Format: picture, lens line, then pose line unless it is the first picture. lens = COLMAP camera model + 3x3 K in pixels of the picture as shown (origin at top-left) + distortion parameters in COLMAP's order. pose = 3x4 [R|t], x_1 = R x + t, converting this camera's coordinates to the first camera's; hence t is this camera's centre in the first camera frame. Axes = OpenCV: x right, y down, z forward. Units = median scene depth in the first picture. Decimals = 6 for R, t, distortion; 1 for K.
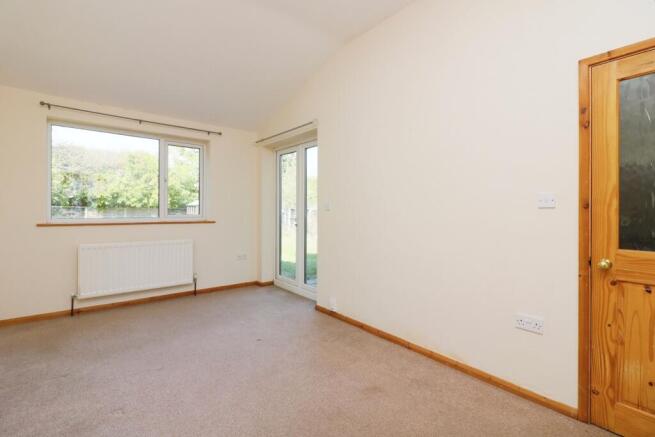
lens RADIAL K [[295.6, 0, 327.5], [0, 295.6, 218.5], [0, 0, 1]] dist [0.010411, 0.000095]
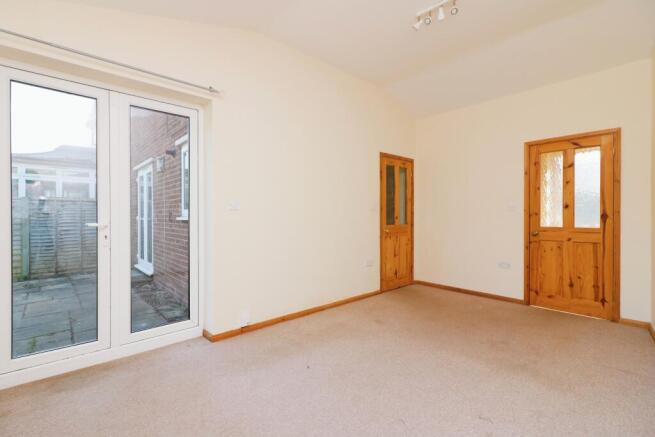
lens RADIAL K [[302.8, 0, 330.0], [0, 302.8, 211.9], [0, 0, 1]] dist [0.000452, -0.000036]
pose [[-0.049625, -0.003923, 0.998760, -1.394868], [0.018797, 0.999812, 0.004861, -0.030866], [-0.998591, 0.019014, -0.049541, 1.262284]]
